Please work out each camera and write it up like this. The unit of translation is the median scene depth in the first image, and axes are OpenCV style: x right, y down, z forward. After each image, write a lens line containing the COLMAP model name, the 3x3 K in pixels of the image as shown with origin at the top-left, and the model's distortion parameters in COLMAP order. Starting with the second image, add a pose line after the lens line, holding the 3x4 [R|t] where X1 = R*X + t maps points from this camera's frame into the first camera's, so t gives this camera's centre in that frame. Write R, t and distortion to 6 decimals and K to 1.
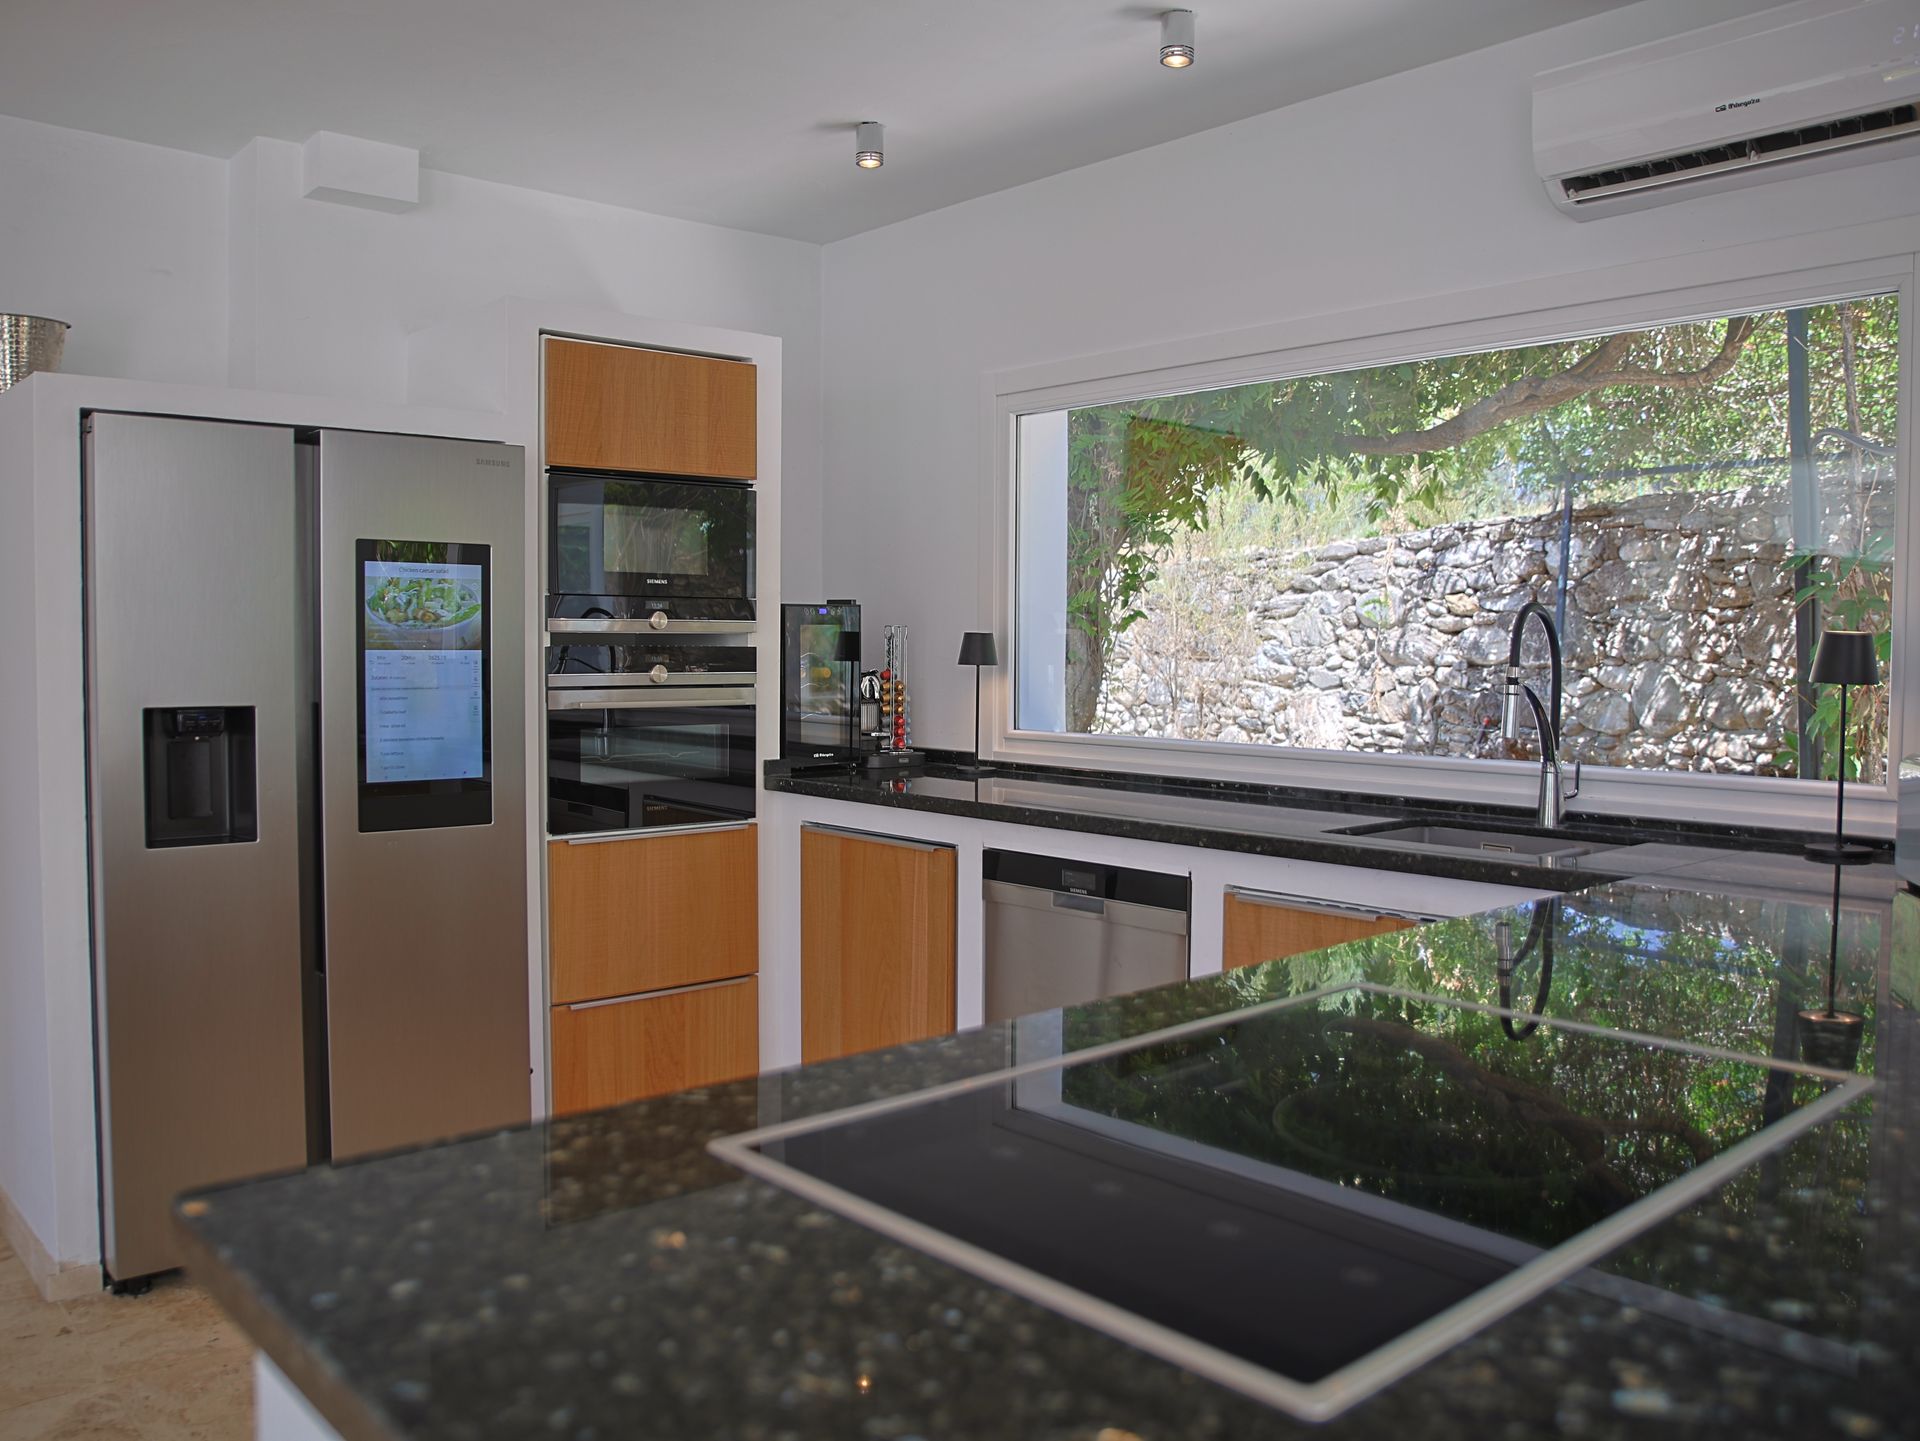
lens RADIAL K [[1546.5, 0, 960.0], [0, 1546.5, 720.5], [0, 0, 1]] dist [-0.114564, 0.115475]
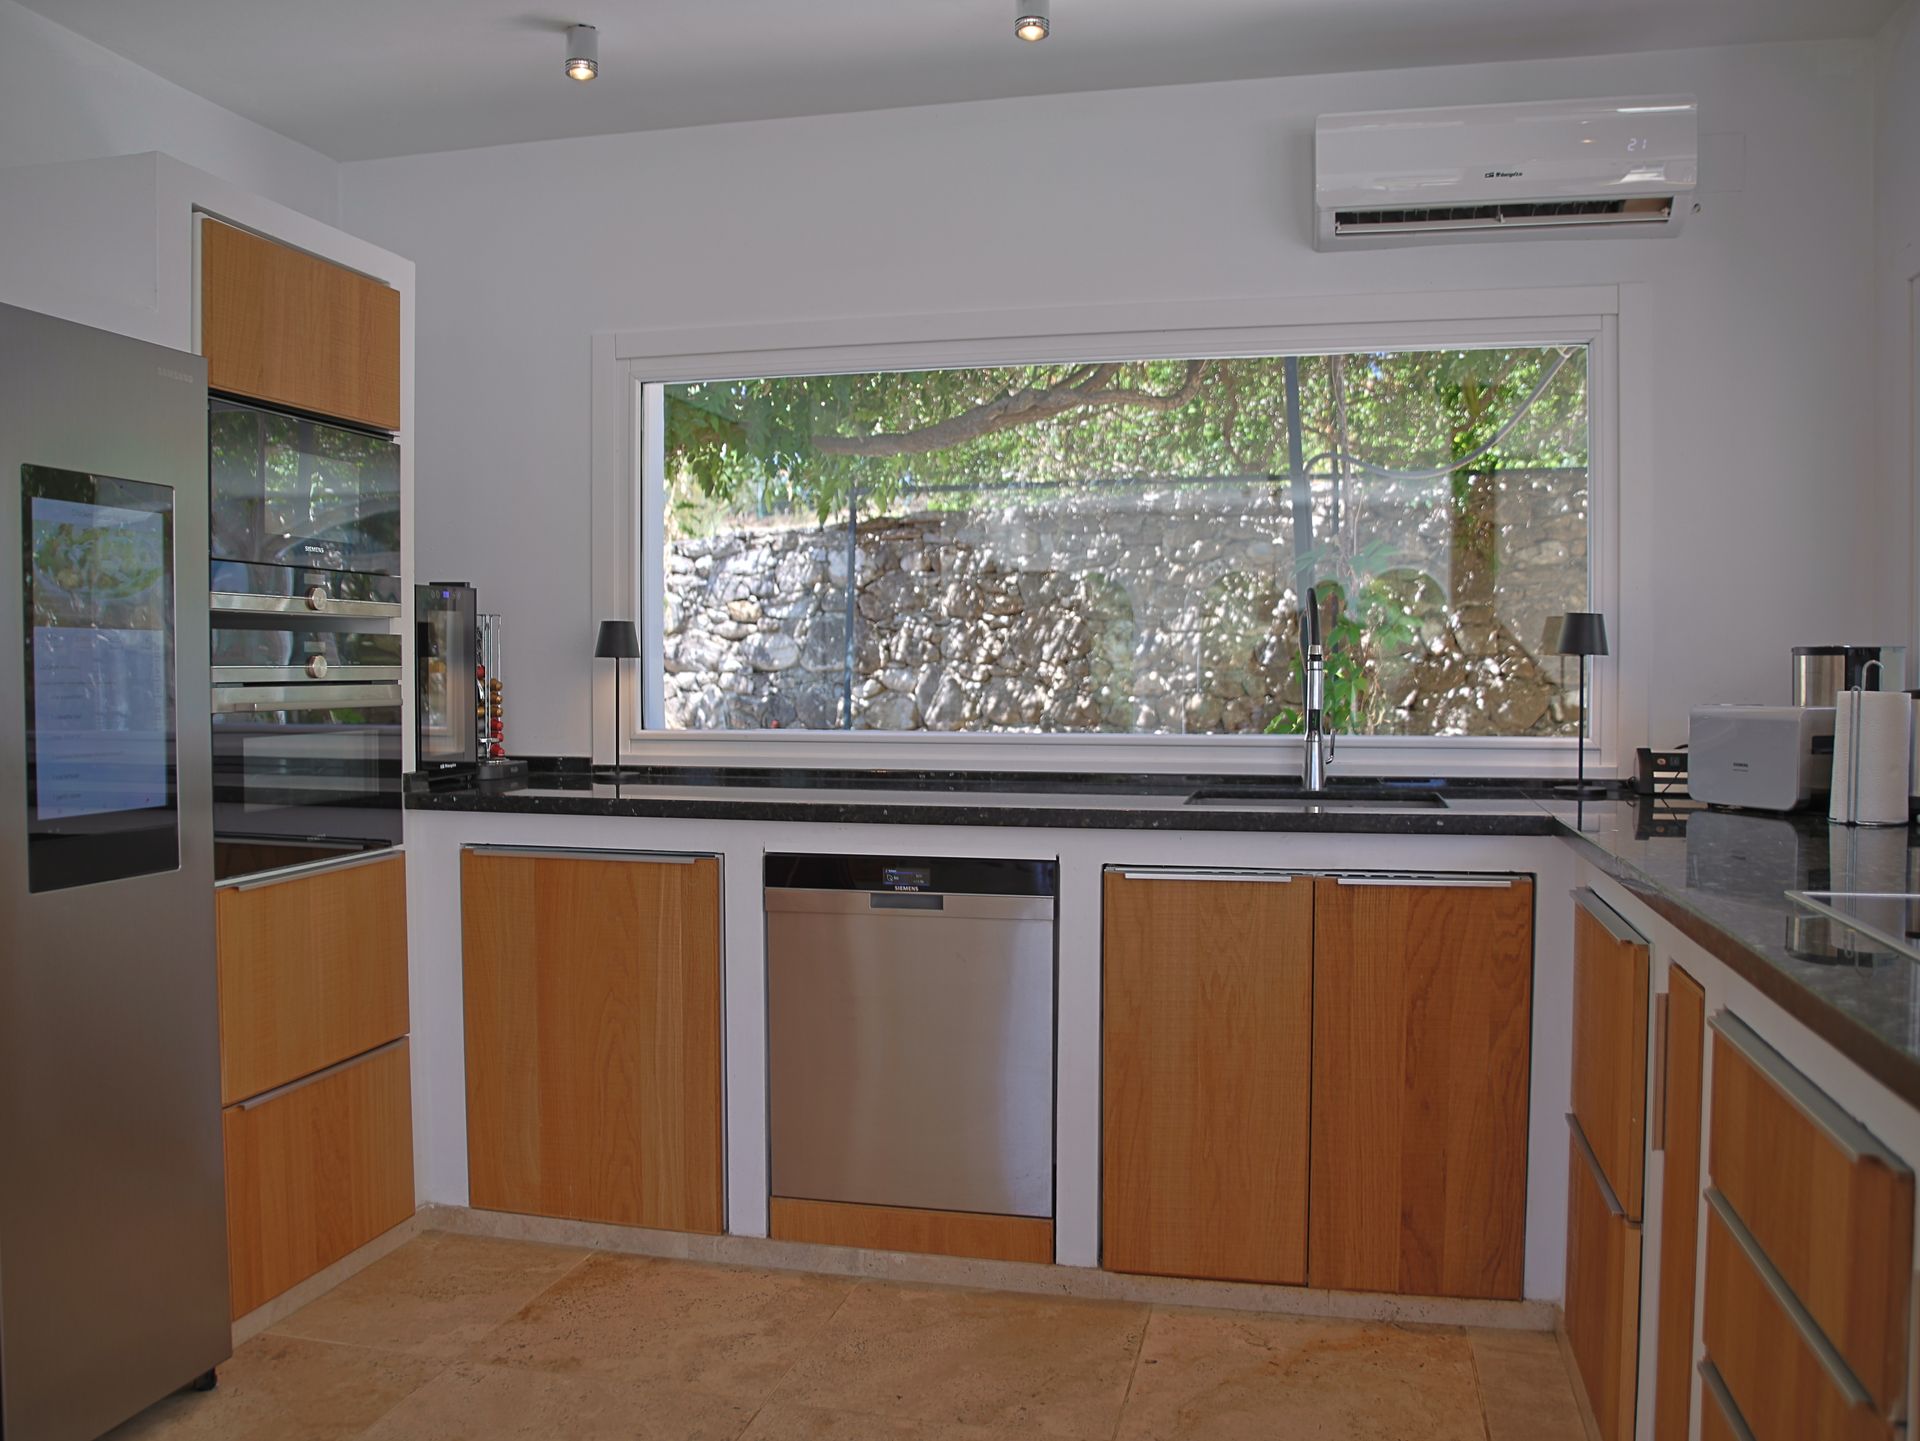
lens RADIAL K [[1546.5, 0, 960.0], [0, 1546.5, 720.5], [0, 0, 1]] dist [-0.114564, 0.115475]
pose [[0.827782, -0.027603, 0.560370, -0.154311], [0.034172, 0.999415, -0.001250, 0.003949], [-0.560008, 0.020184, 0.828242, 0.073923]]
